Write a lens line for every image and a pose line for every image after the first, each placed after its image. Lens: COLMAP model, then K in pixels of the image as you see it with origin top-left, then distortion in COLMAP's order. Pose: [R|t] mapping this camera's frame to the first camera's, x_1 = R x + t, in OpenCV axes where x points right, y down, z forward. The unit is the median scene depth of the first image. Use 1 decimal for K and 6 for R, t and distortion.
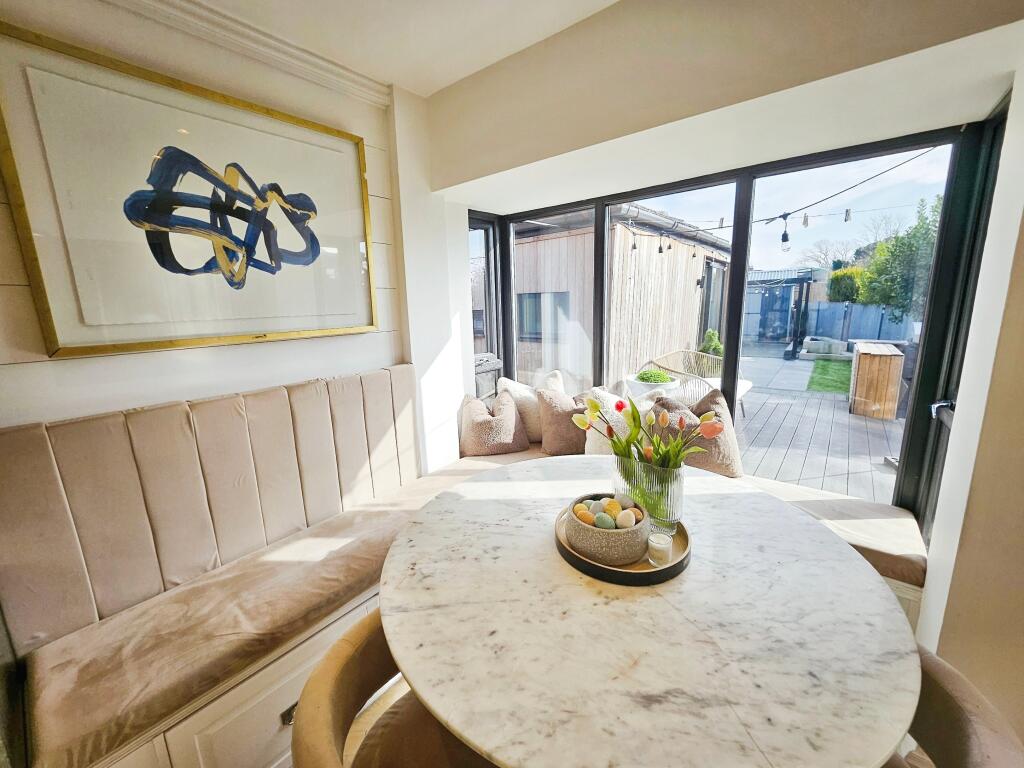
lens RADIAL K [[413.1, 0, 508.7], [0, 413.1, 368.0], [0, 0, 1]] dist [0.000465, -0.000344]
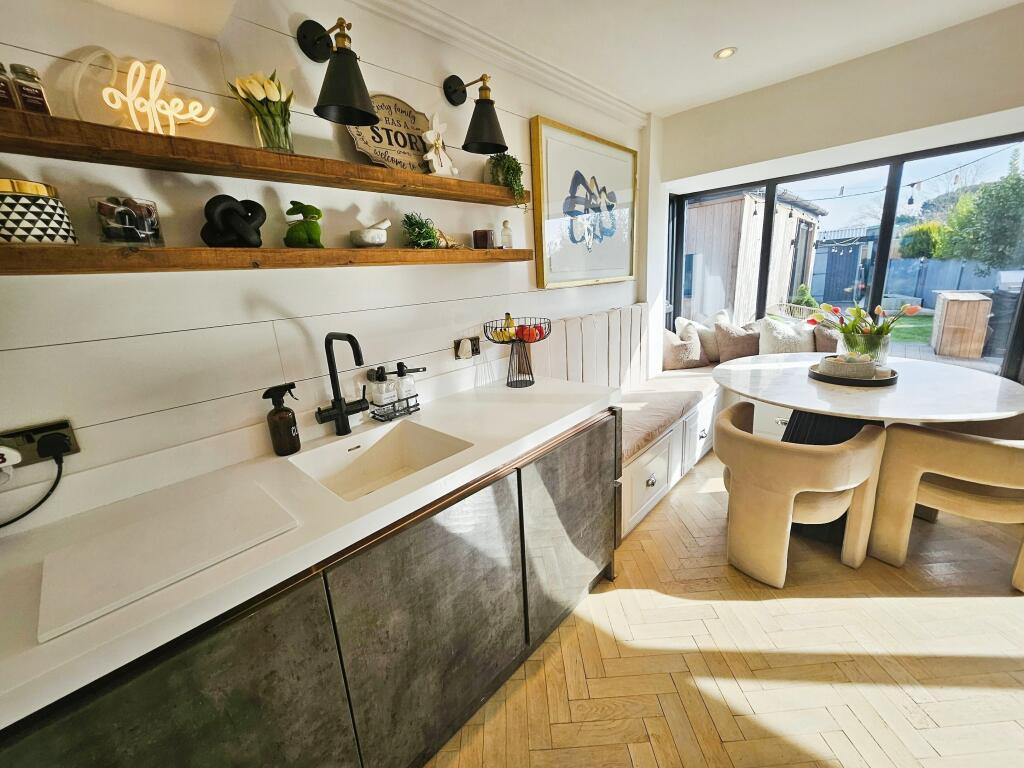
lens RADIAL K [[413.1, 0, 508.7], [0, 413.1, 368.0], [0, 0, 1]] dist [0.000465, -0.000344]
pose [[0.996631, -0.019889, -0.079567, -0.544856], [0.024749, 0.997857, 0.060568, 0.110284], [0.078192, -0.062333, 0.994988, -0.470527]]
